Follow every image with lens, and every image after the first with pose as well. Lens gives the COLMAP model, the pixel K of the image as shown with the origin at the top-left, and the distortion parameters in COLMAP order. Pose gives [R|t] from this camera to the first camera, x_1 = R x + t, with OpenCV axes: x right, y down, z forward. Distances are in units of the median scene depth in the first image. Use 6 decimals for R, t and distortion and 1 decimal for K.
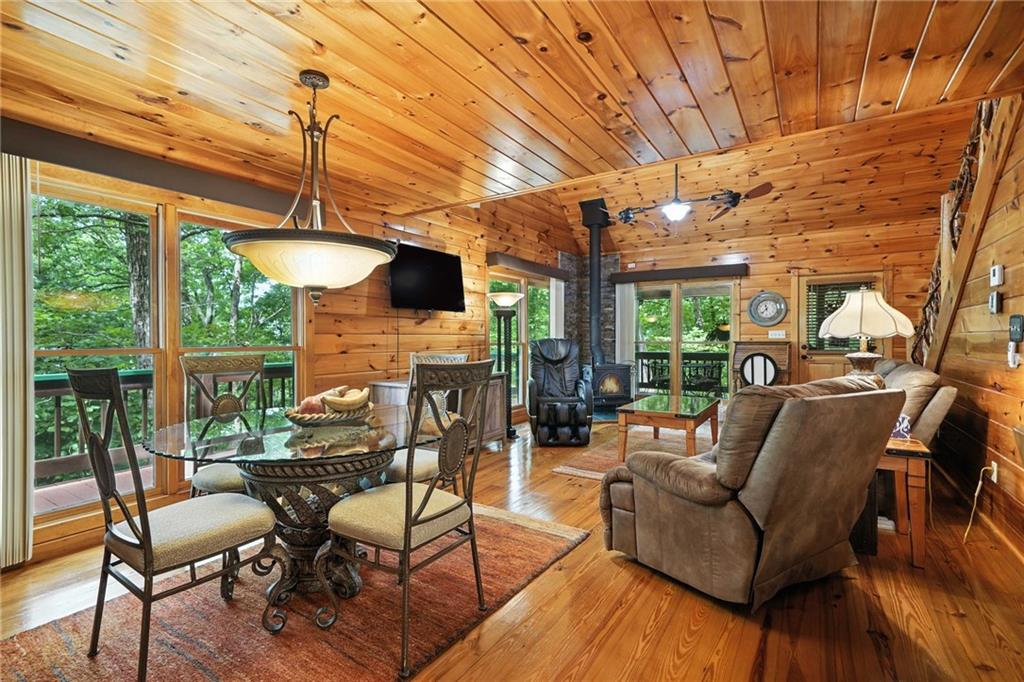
lens RADIAL K [[503.9, 0, 512.0], [0, 503.9, 341.0], [0, 0, 1]] dist [0.001642, 0.000500]
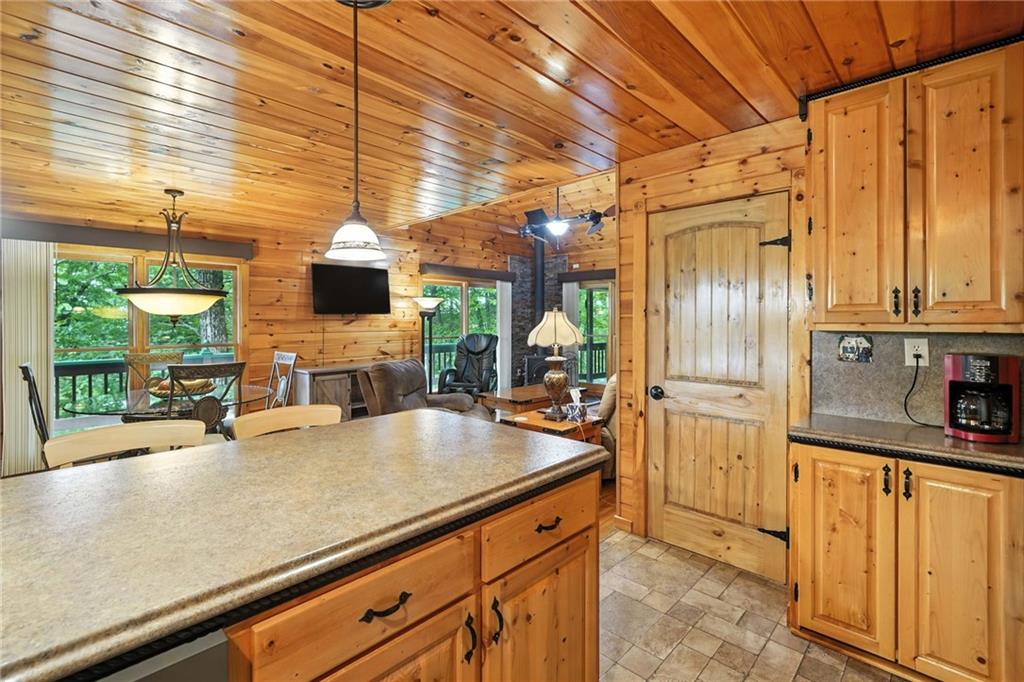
lens RADIAL K [[503.9, 0, 512.0], [0, 503.9, 341.0], [0, 0, 1]] dist [0.001642, 0.000500]
pose [[0.981401, 0.008324, -0.191787, 0.403698], [-0.001047, 0.999277, 0.038014, -0.033740], [0.191964, -0.037106, 0.980700, -0.167632]]
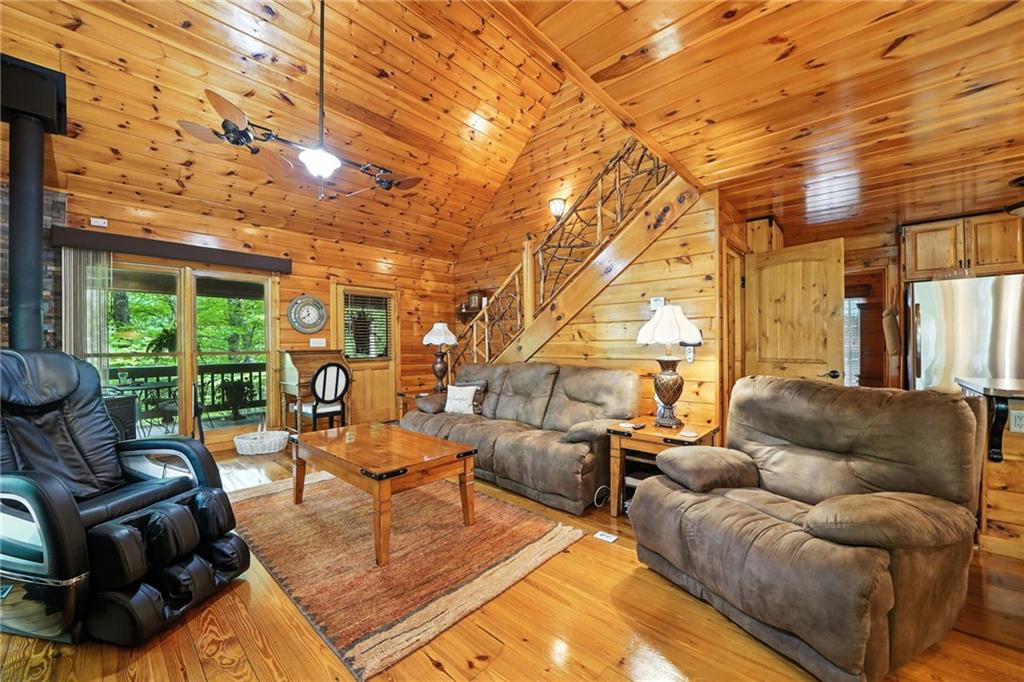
lens RADIAL K [[400.6, 0, 434.3], [0, 400.6, 341.1], [0, 0, 1]] dist [-0.000333, -0.000013]
pose [[0.190695, 0.007745, 0.981619, -0.176086], [0.010791, 0.999892, -0.009985, -0.006045], [-0.981590, 0.012496, 0.190590, 0.691460]]
